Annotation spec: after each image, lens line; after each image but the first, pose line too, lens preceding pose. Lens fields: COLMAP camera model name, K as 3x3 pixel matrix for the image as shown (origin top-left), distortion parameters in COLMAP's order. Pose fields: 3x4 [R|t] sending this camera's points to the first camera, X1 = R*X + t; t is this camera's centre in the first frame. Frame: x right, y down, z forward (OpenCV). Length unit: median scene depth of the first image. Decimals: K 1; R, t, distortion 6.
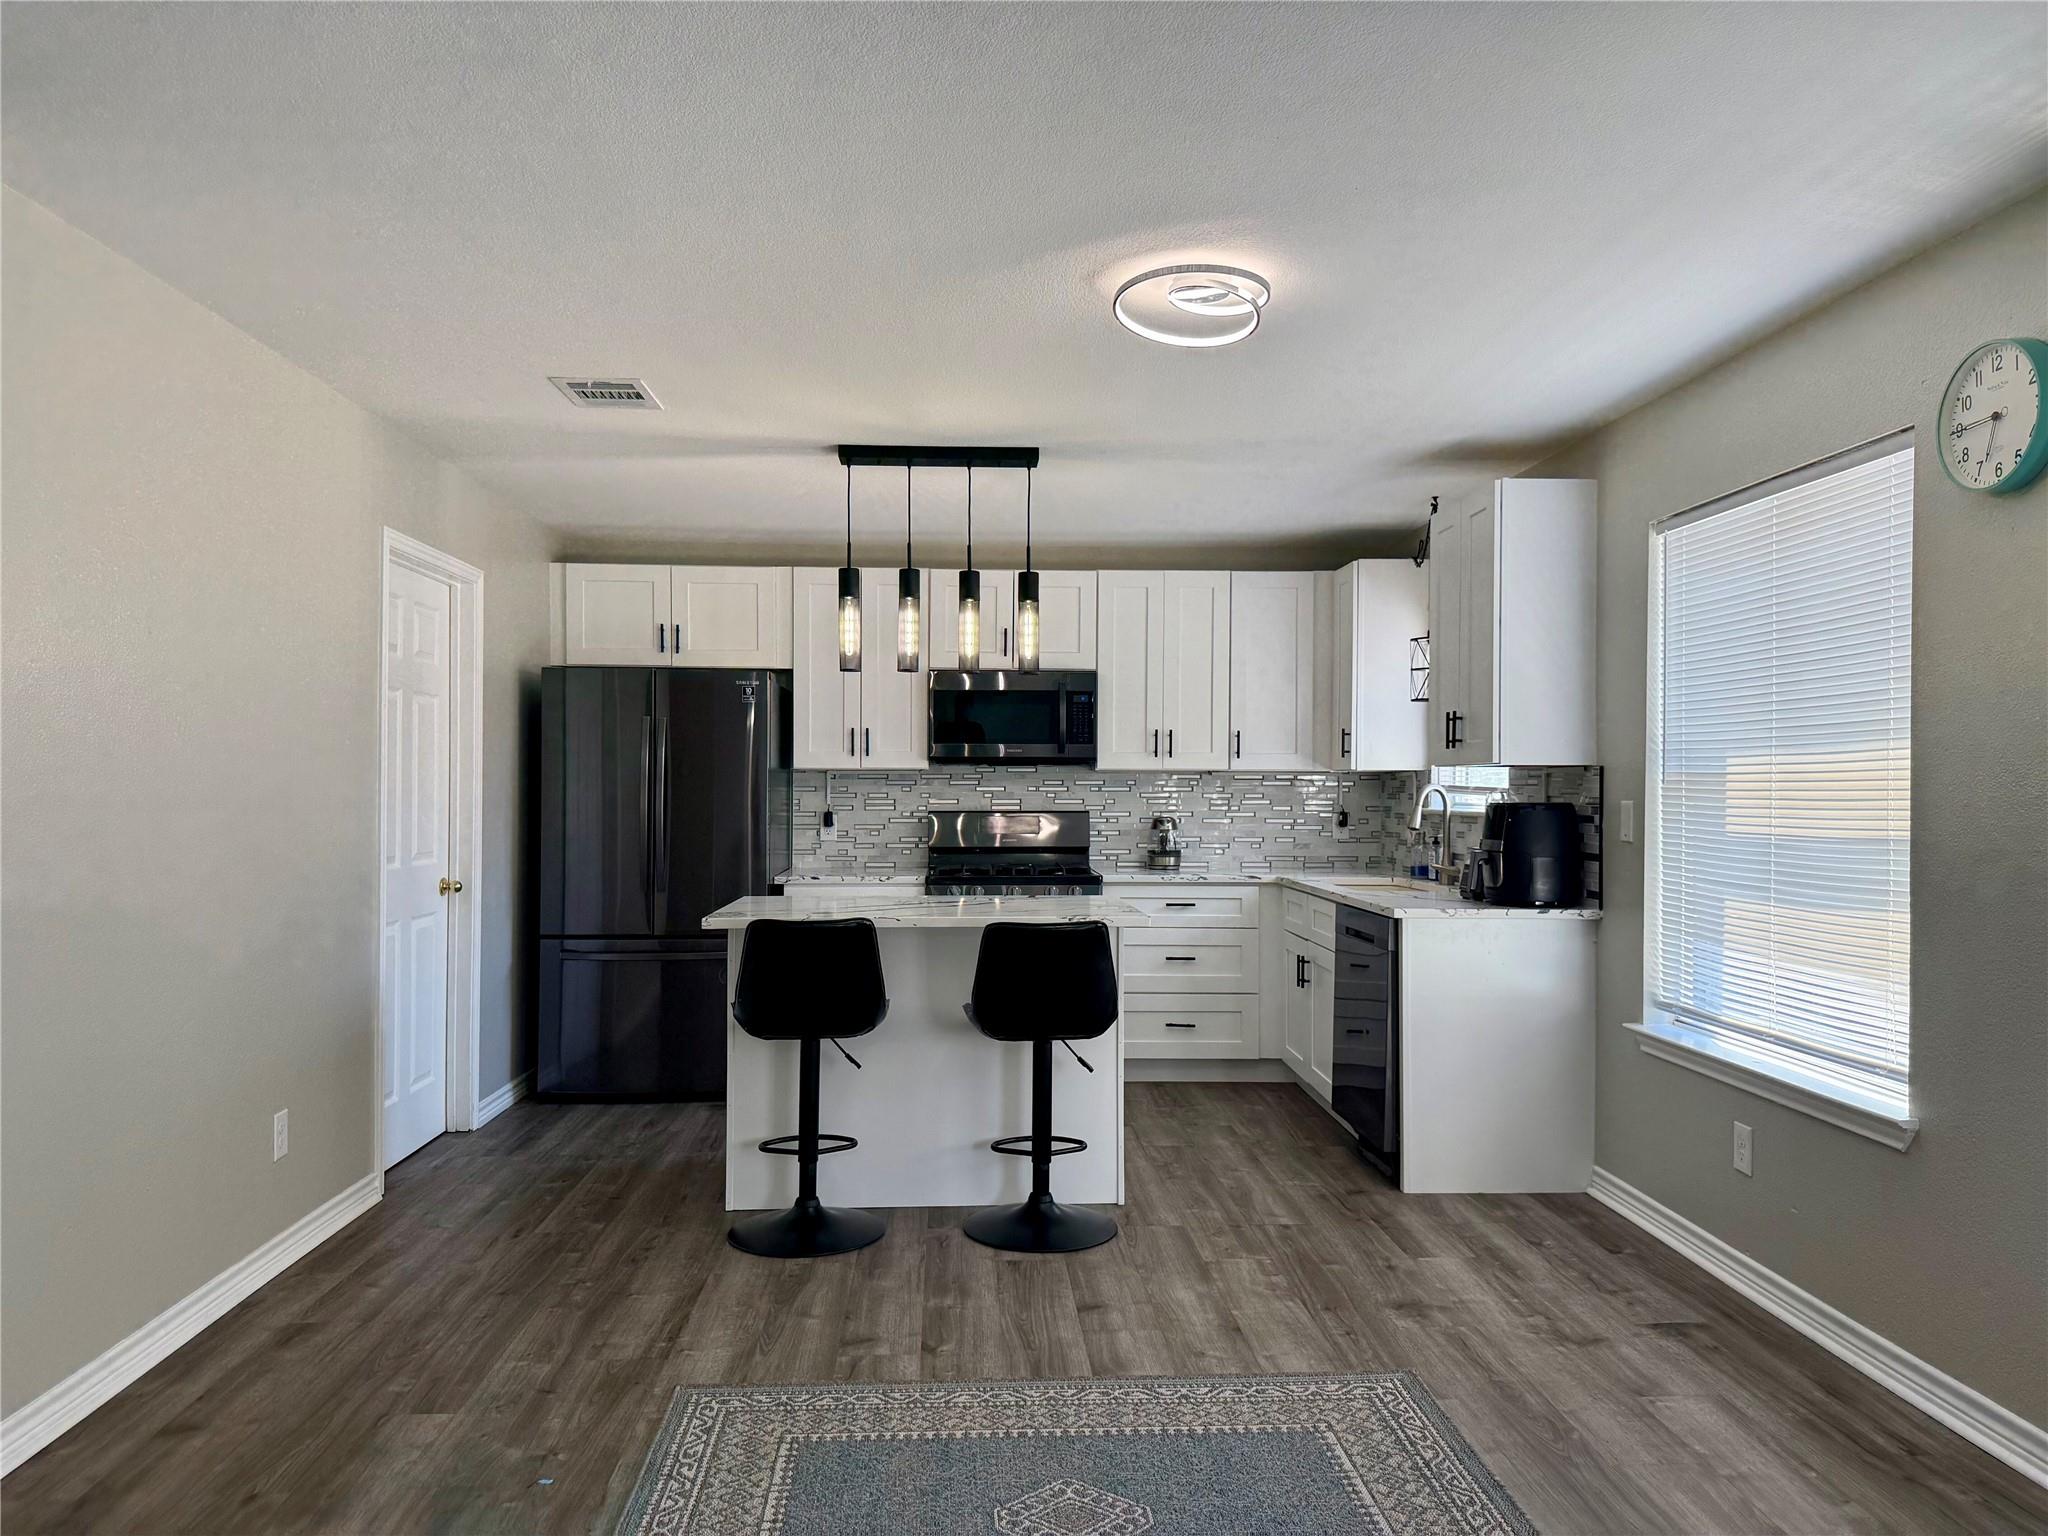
lens RADIAL K [[1405.7, 0, 1018.2], [0, 1405.7, 774.8], [0, 0, 1]] dist [0.053560, -0.058424]
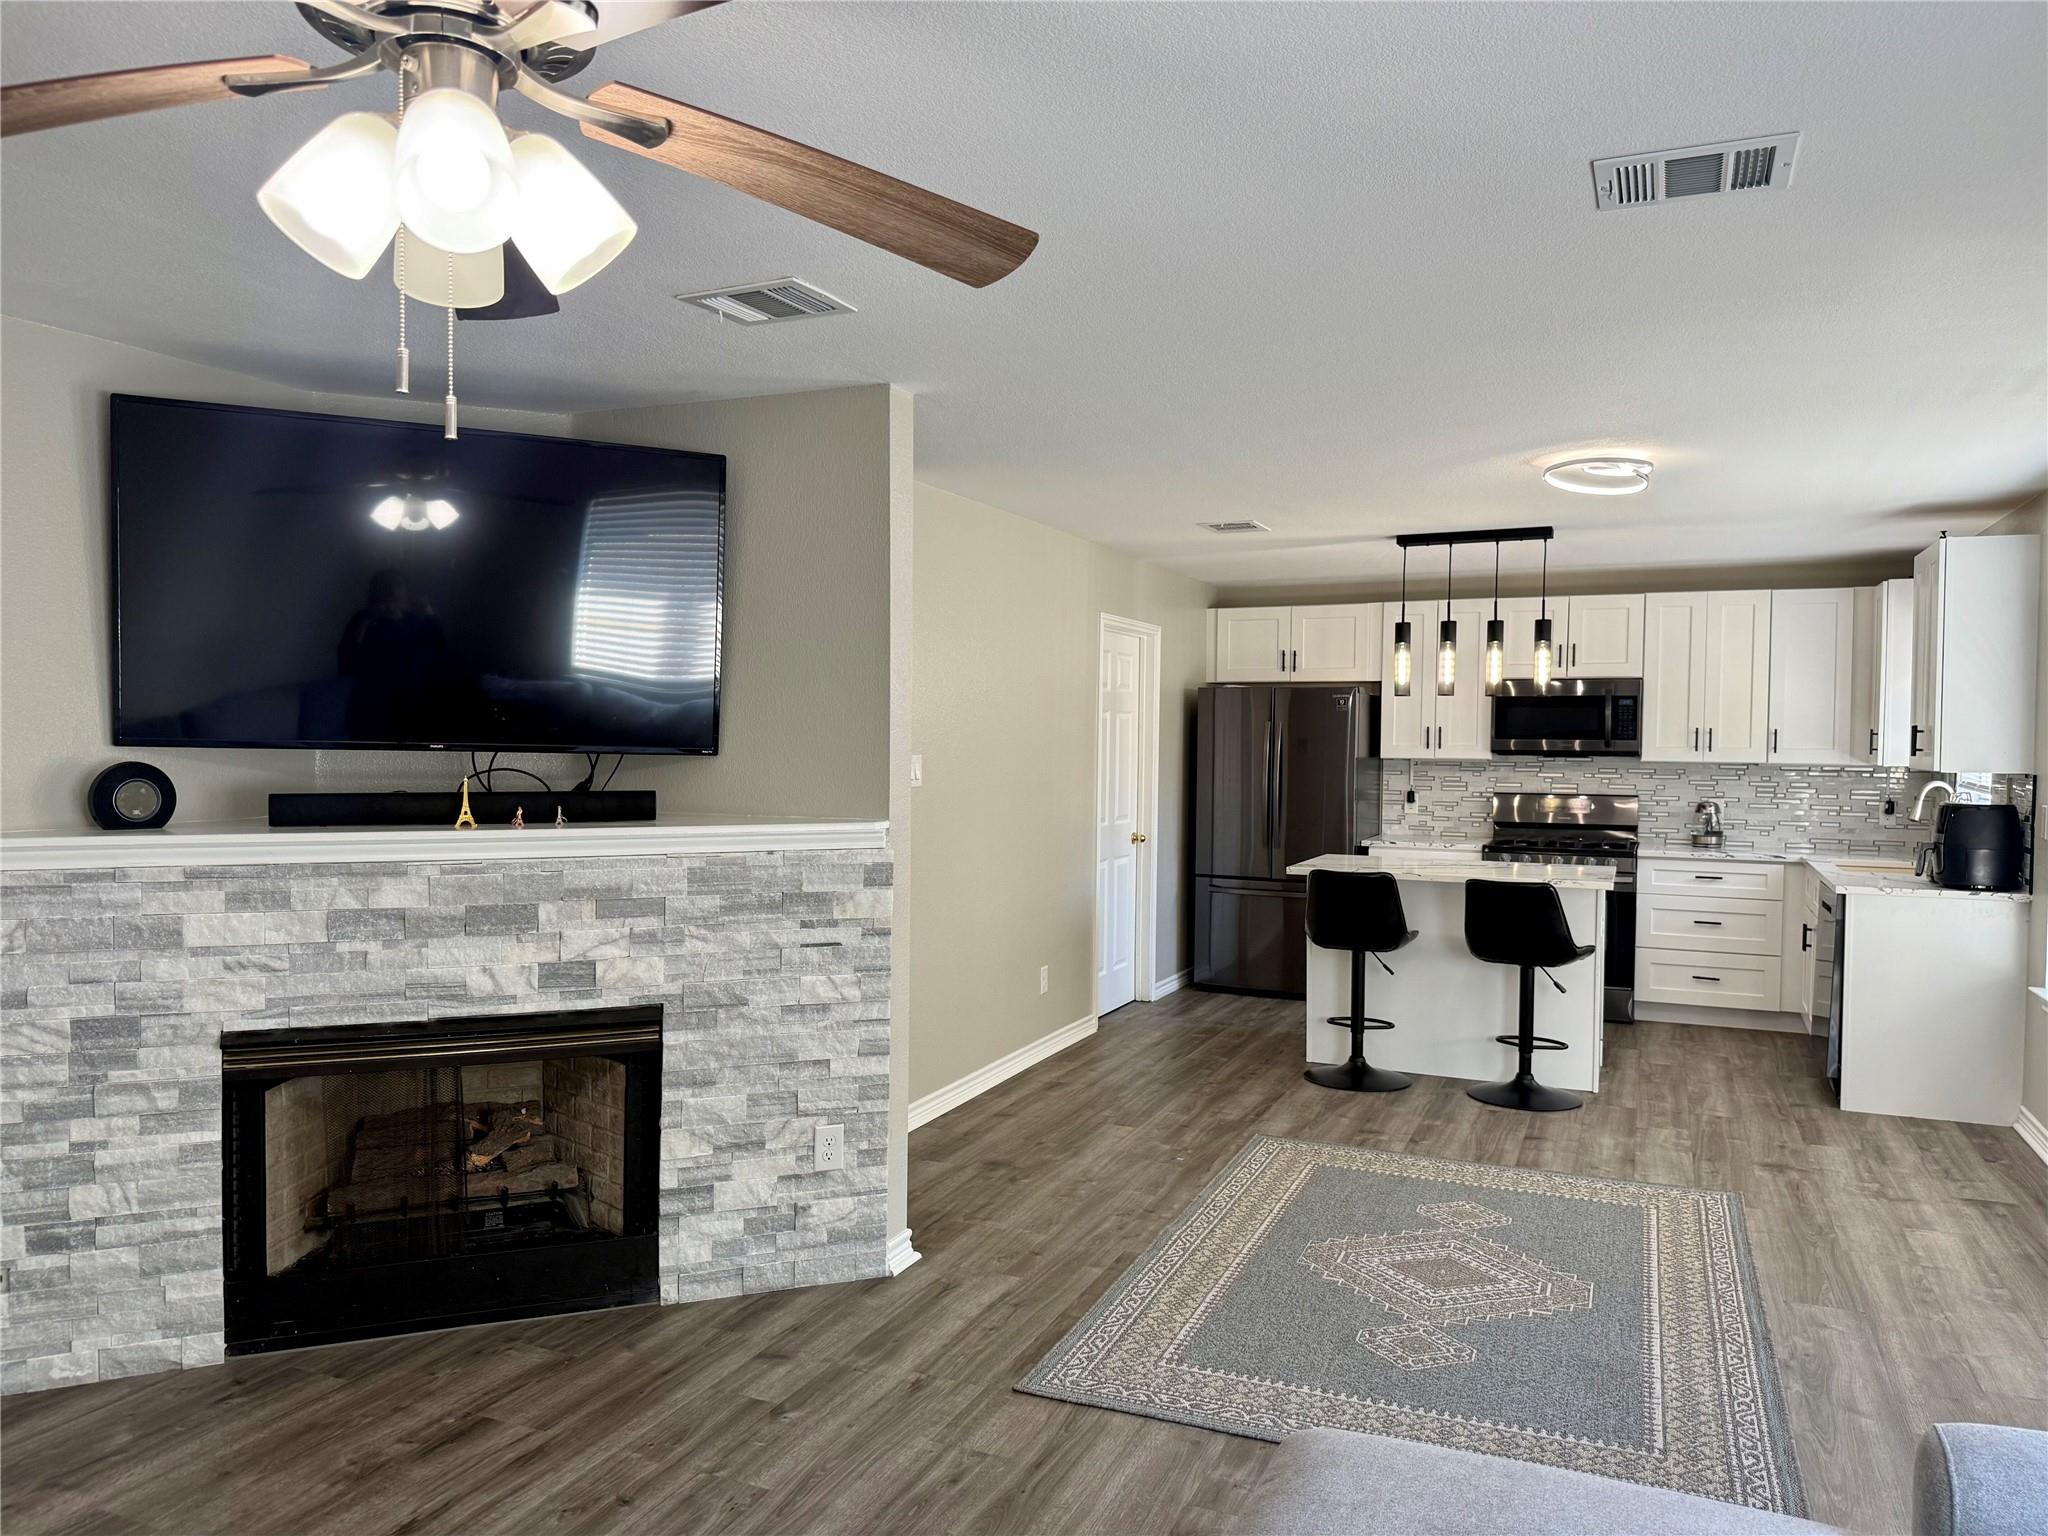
lens RADIAL K [[1405.7, 0, 1018.2], [0, 1405.7, 774.8], [0, 0, 1]] dist [0.053560, -0.058424]
pose [[0.889961, 0.017219, -0.455712, 0.183550], [-0.003641, 0.999523, 0.030656, -0.037136], [0.456022, -0.025623, 0.889599, -0.428535]]
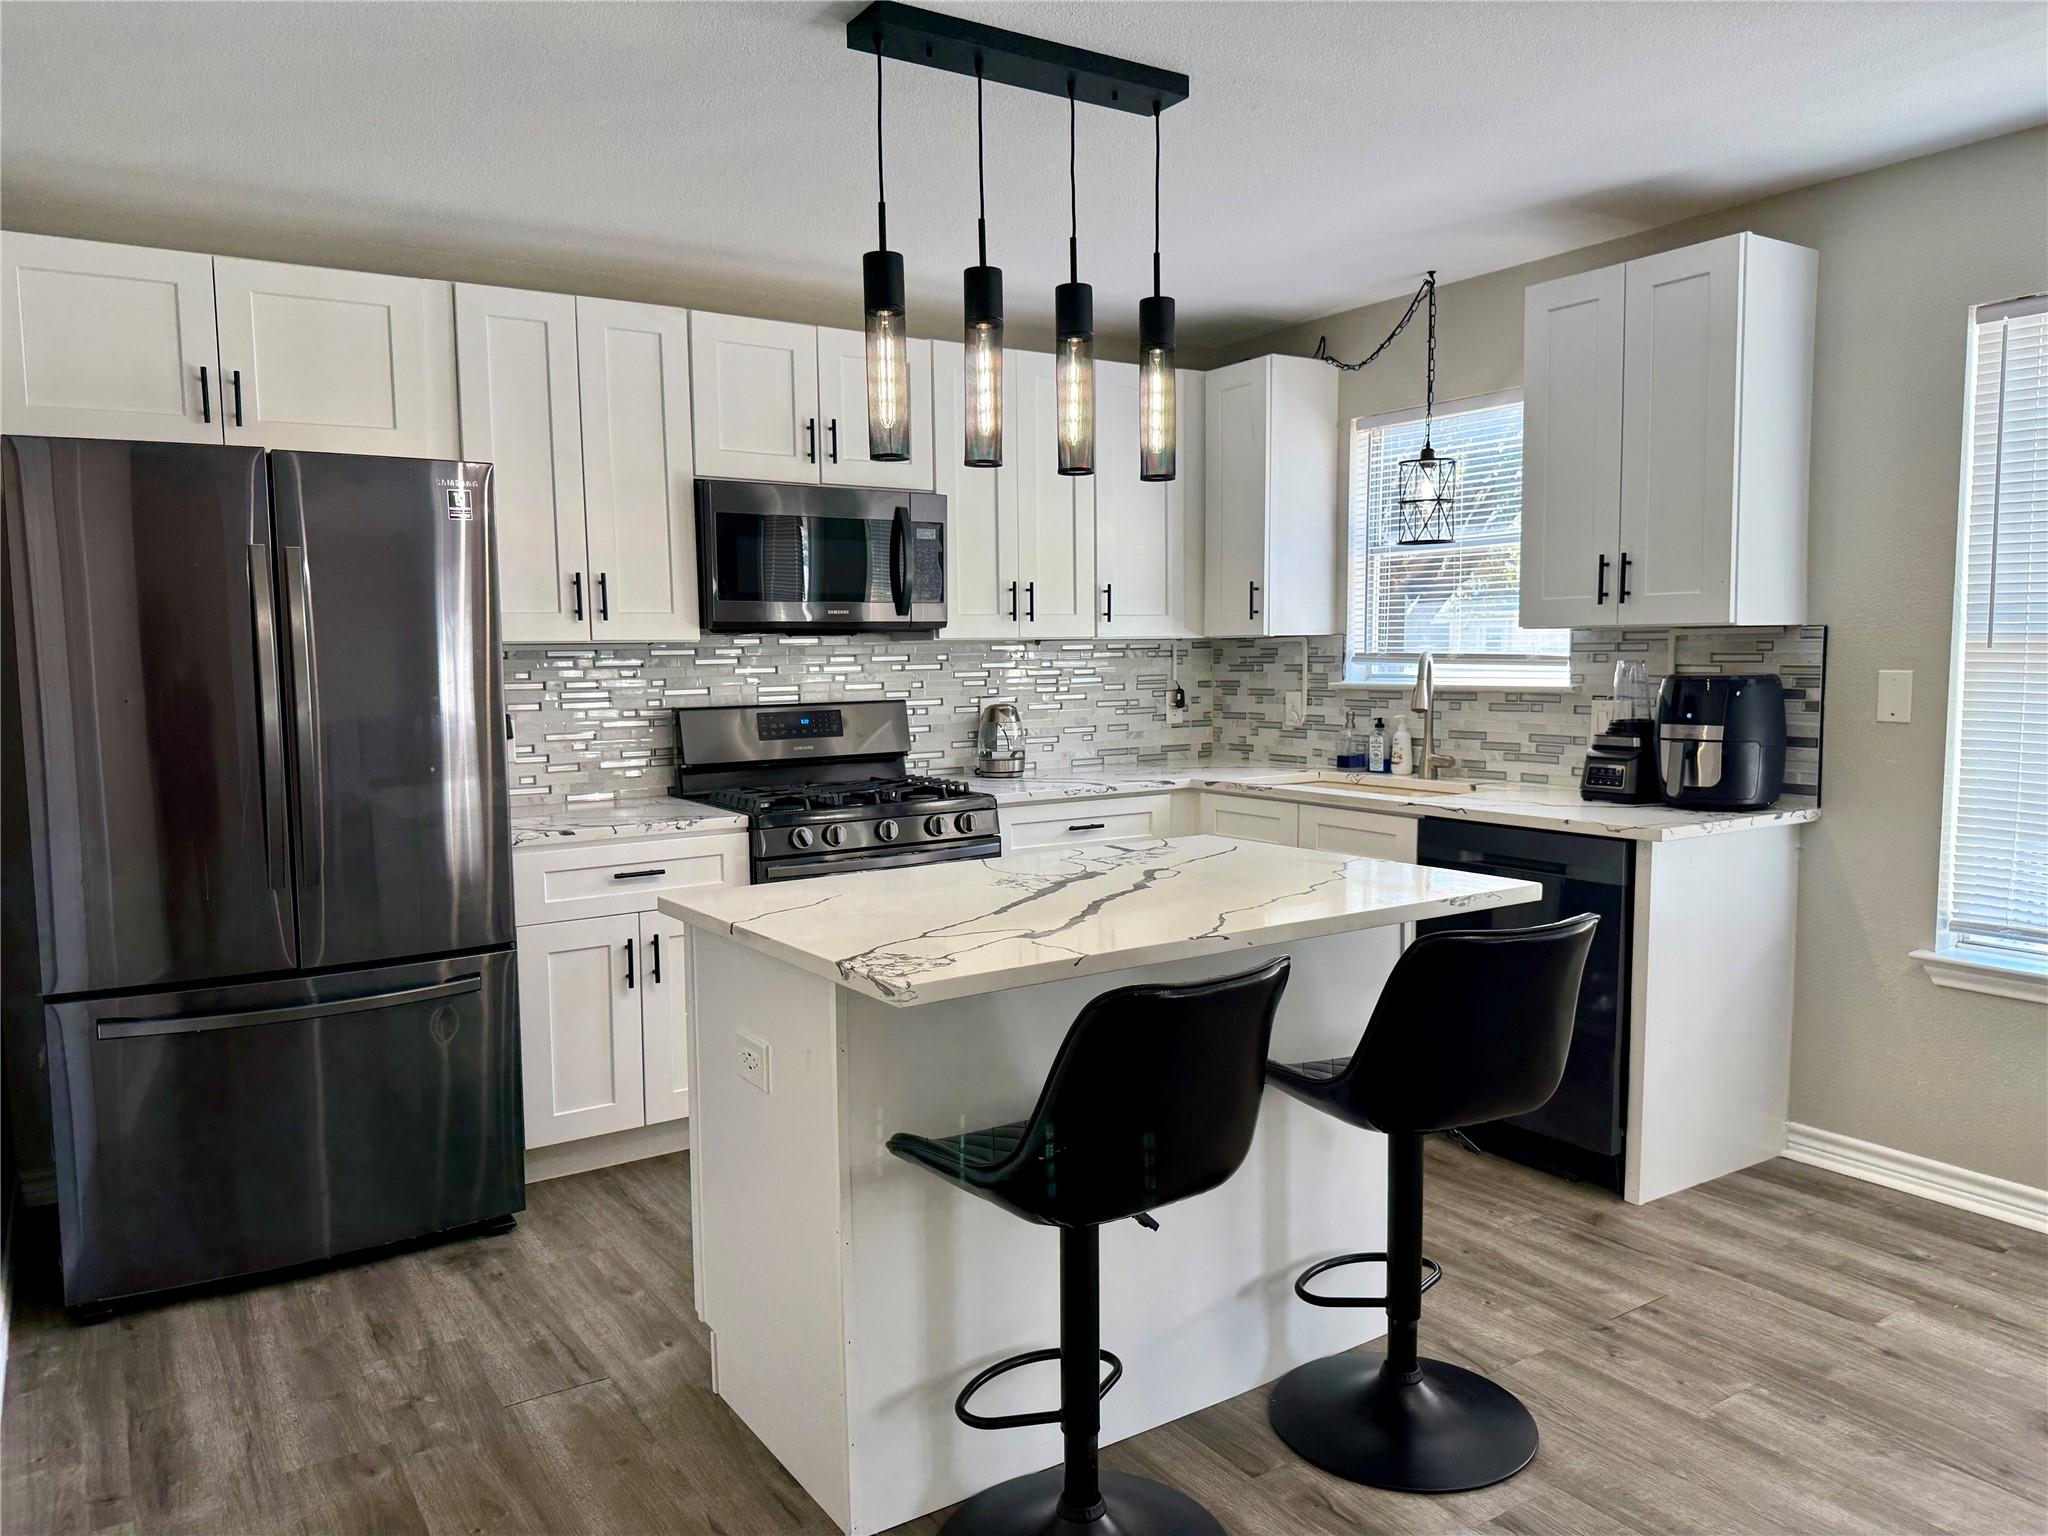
lens RADIAL K [[1429.4, 0, 1027.6], [0, 1429.4, 764.5], [0, 0, 1]] dist [0.050951, -0.061880]
pose [[0.861487, -0.056288, 0.504651, -0.351690], [0.012451, 0.995880, 0.089824, -0.006664], [-0.507628, -0.071098, 0.858638, 0.500806]]
